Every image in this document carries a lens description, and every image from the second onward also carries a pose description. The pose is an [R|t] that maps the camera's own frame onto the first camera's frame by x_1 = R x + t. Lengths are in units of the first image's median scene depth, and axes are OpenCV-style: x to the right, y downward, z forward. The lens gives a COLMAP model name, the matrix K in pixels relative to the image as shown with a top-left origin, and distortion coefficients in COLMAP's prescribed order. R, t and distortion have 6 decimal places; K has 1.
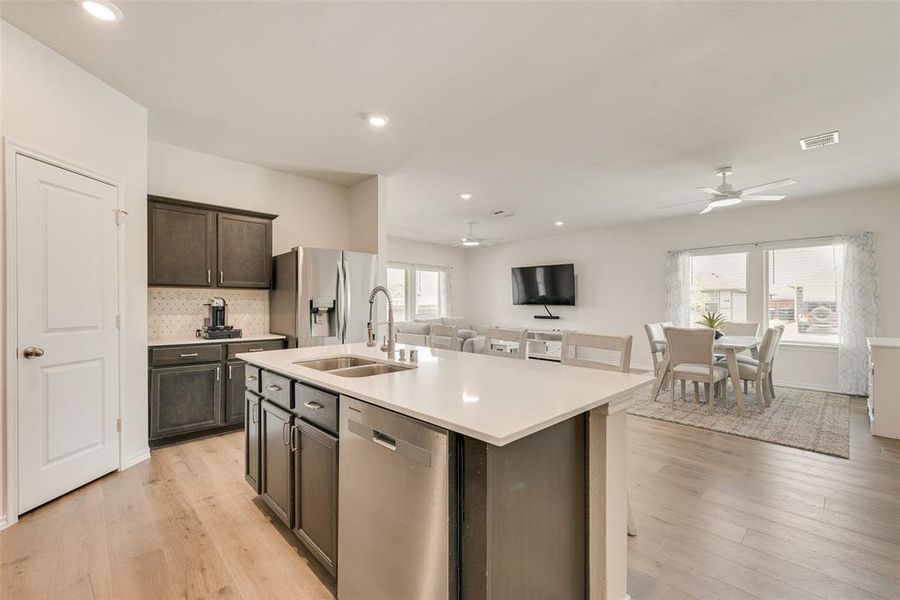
lens RADIAL K [[378.7, 0, 448.6], [0, 378.7, 304.7], [0, 0, 1]] dist [0.012083, -0.000751]
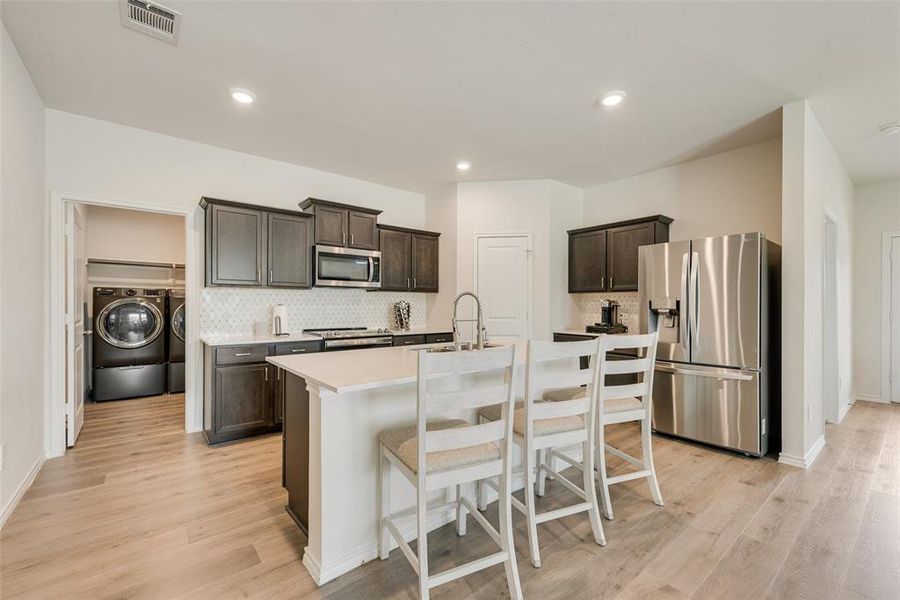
lens RADIAL K [[378.7, 0, 448.6], [0, 378.7, 304.7], [0, 0, 1]] dist [0.012083, -0.000751]
pose [[-0.086909, -0.001363, -0.996215, 0.693040], [-0.002497, 0.999996, -0.001151, -0.000724], [0.996213, 0.002387, -0.086912, 0.652294]]
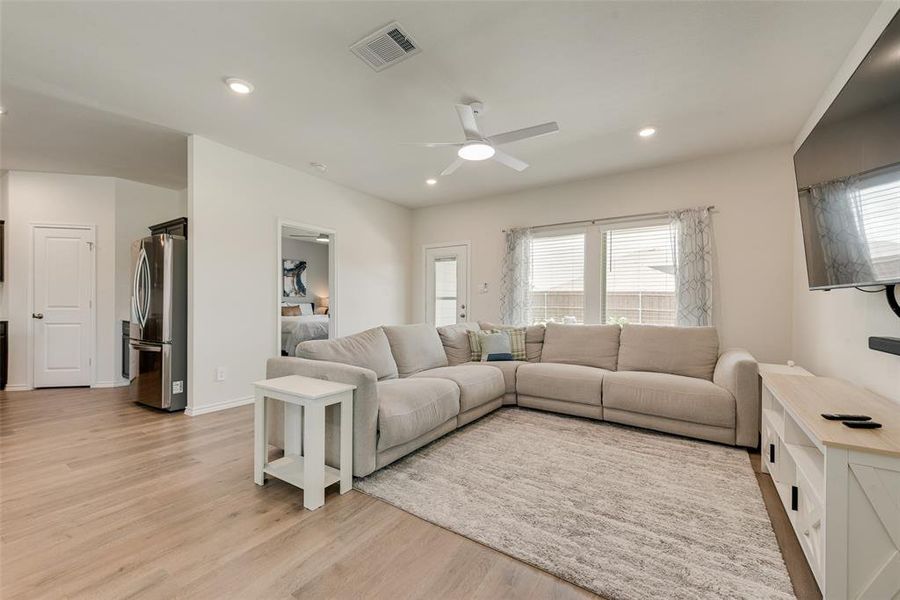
lens RADIAL K [[362.7, 0, 450.1], [0, 362.7, 306.8], [0, 0, 1]] dist [0.011860, -0.000080]
pose [[0.223644, 0.005658, -0.974654, 0.984129], [-0.006689, 0.999969, 0.004270, 0.032382], [0.974648, 0.005564, 0.223675, 1.861163]]
